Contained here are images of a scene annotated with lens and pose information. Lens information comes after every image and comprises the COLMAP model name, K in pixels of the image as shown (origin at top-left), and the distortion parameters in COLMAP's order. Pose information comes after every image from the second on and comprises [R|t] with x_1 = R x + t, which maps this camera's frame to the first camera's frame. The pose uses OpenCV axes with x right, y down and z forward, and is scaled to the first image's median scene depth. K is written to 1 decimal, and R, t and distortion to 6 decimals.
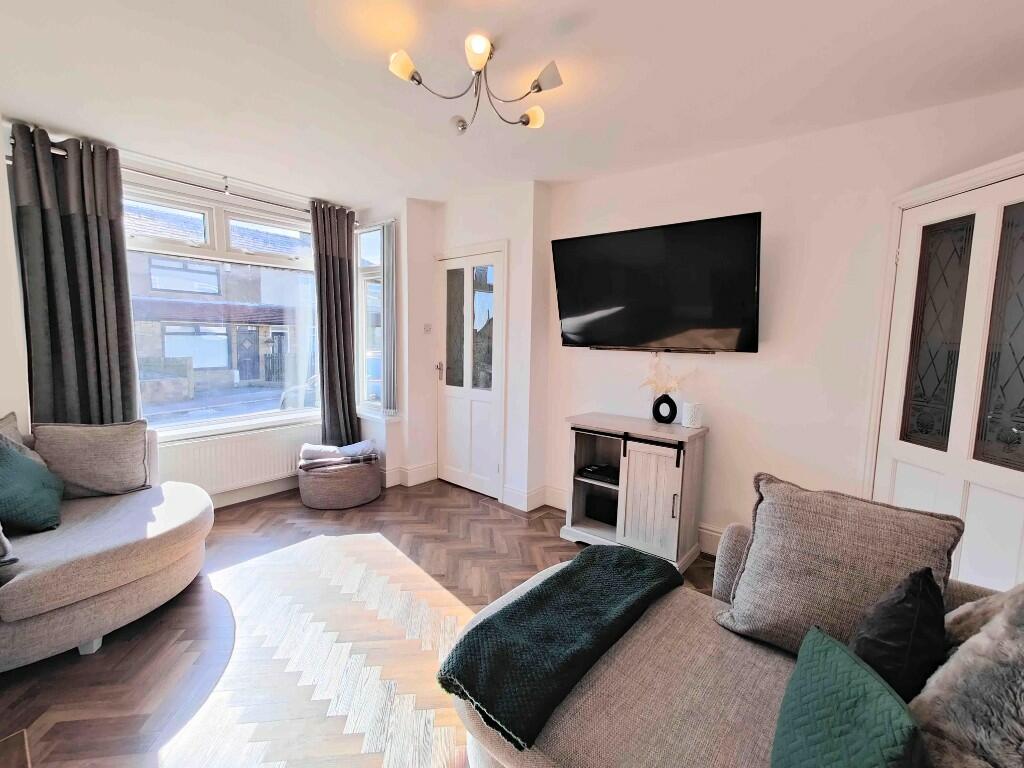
lens RADIAL K [[449.7, 0, 512.9], [0, 449.7, 381.5], [0, 0, 1]] dist [0.003456, 0.000671]
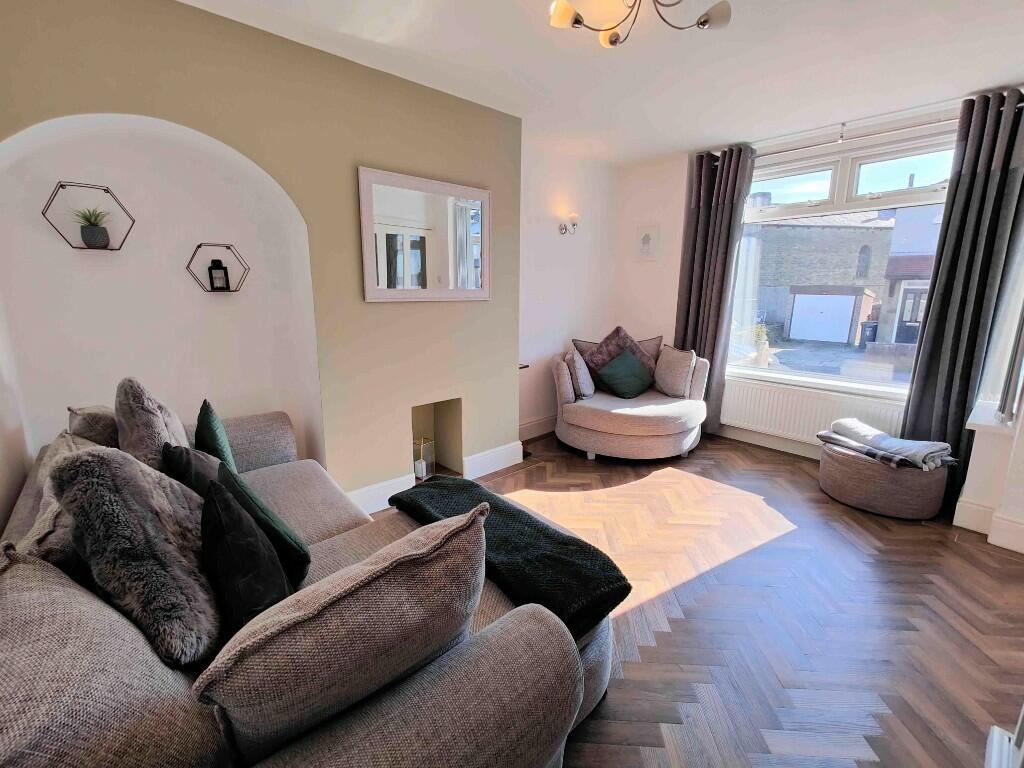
lens RADIAL K [[449.7, 0, 514.8], [0, 449.7, 384.3], [0, 0, 1]] dist [0.003456, 0.000671]
pose [[-0.164600, 0.190501, -0.967789, 0.574770], [-0.109745, 0.971543, 0.209905, -0.043004], [0.980236, 0.140761, -0.139009, 0.585018]]
